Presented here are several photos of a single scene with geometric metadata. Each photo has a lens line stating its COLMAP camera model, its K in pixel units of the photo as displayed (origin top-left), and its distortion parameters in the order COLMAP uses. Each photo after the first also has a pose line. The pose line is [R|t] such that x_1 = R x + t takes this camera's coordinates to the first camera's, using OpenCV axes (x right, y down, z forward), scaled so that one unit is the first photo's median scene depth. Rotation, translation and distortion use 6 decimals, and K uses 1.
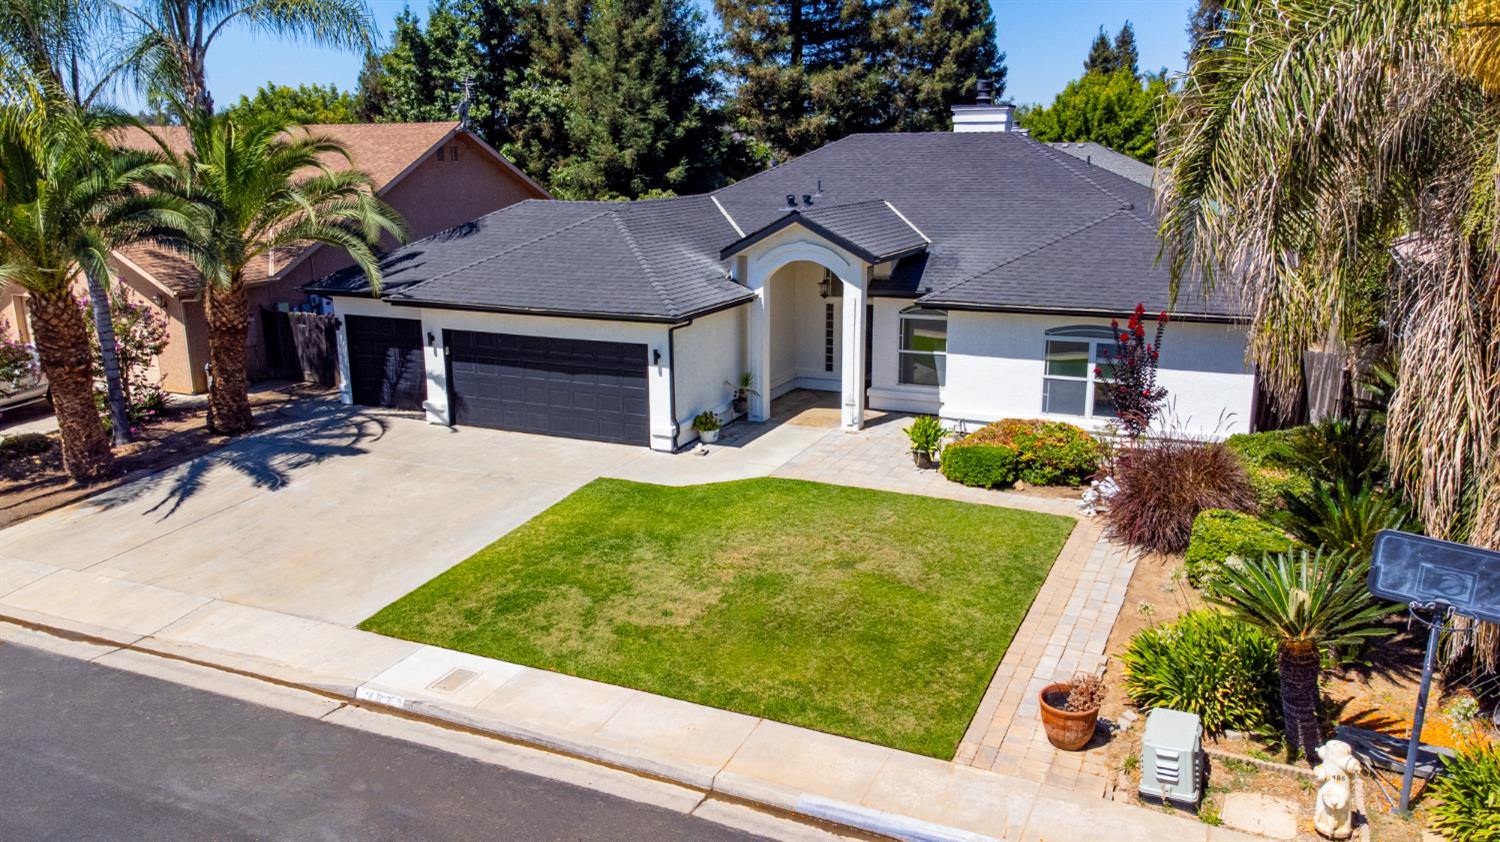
lens RADIAL K [[1121.6, 0, 750.0], [0, 1121.6, 421.0], [0, 0, 1]] dist [0.048871, 0.029951]
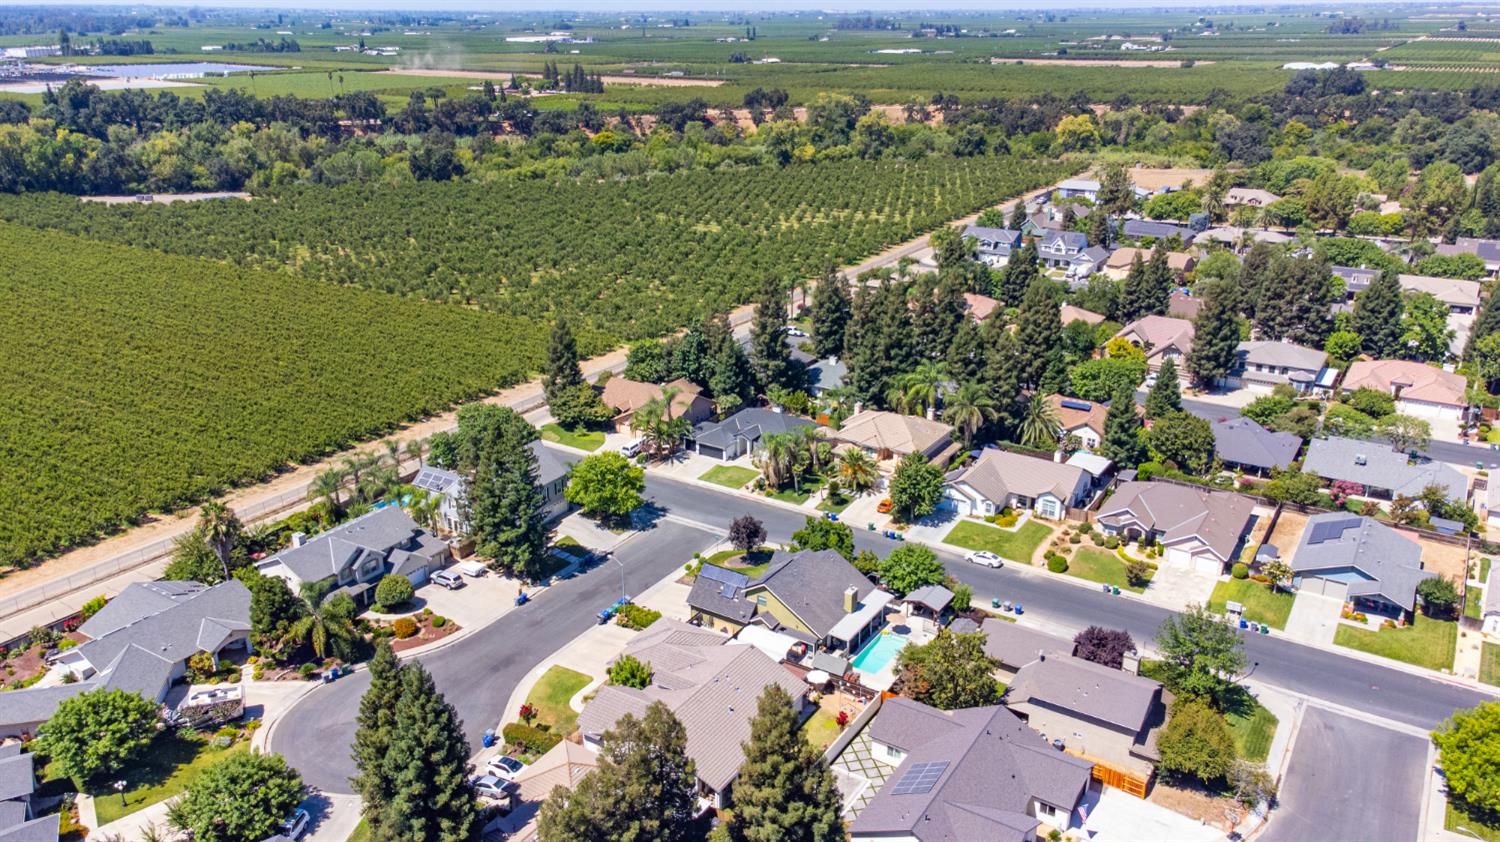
lens RADIAL K [[1121.6, 0, 750.0], [0, 1121.6, 421.0], [0, 0, 1]] dist [0.048871, 0.029951]
pose [[0.992652, 0.049393, -0.110462, 1.054000], [-0.036871, 0.992950, 0.112656, -1.255909], [0.115248, -0.107755, 0.987475, -7.472571]]
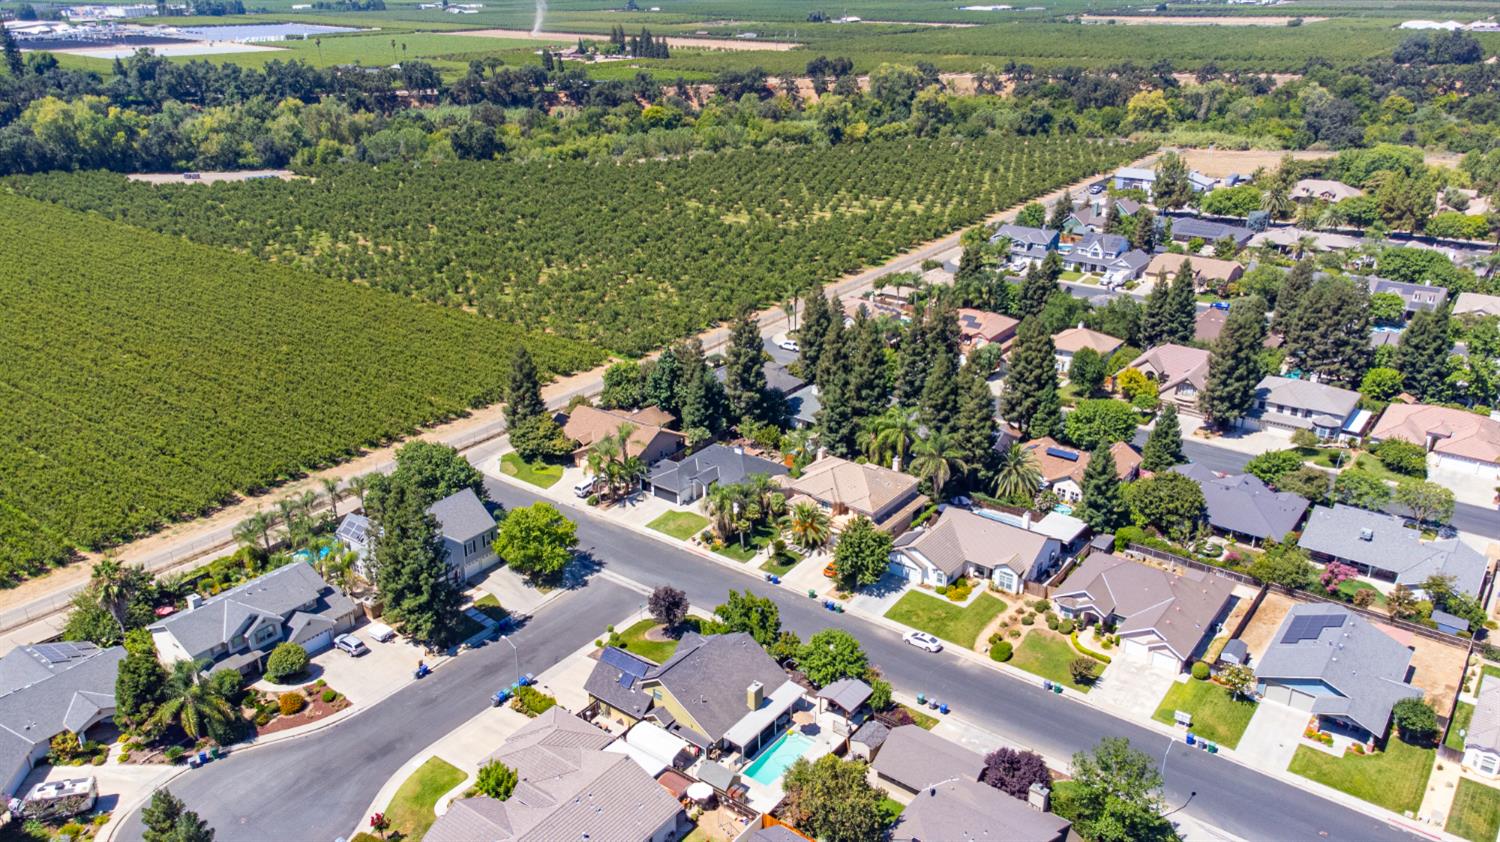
lens RADIAL K [[1121.6, 0, 750.0], [0, 1121.6, 421.0], [0, 0, 1]] dist [0.048871, 0.029951]
pose [[0.979384, 0.081422, -0.184872, 1.901341], [-0.052473, 0.986298, 0.156403, -1.892773], [0.195073, -0.143478, 0.970237, -6.787026]]
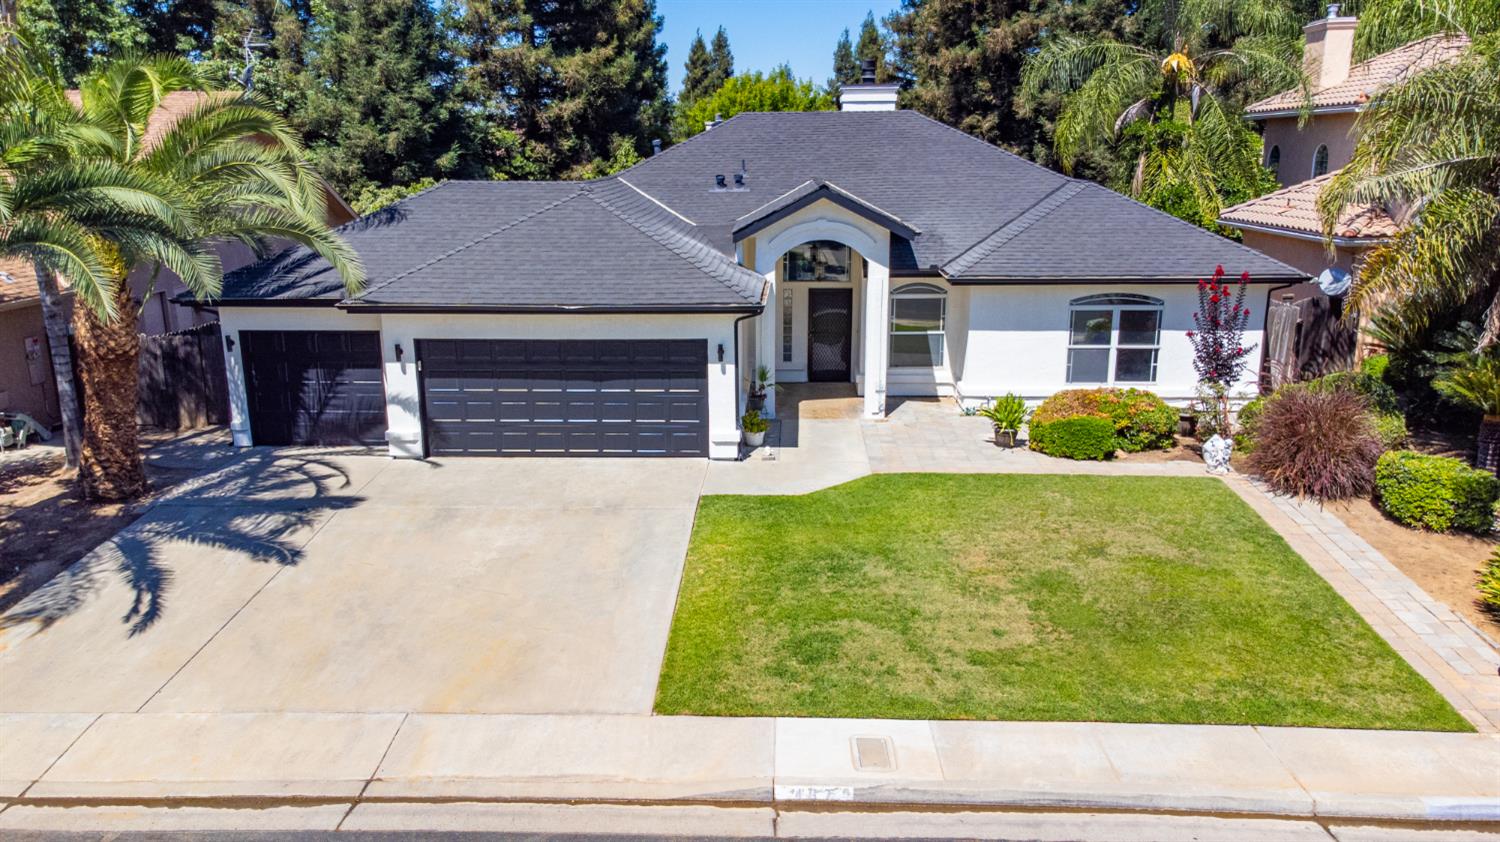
lens RADIAL K [[1117.9, 0, 753.2], [0, 1117.9, 420.5], [0, 0, 1]] dist [0.012592, 0.092640]
pose [[0.919860, -0.090183, 0.381739, -0.392700], [0.090989, 0.995724, 0.015980, -0.015923], [-0.381548, 0.020034, 0.924132, 0.185722]]
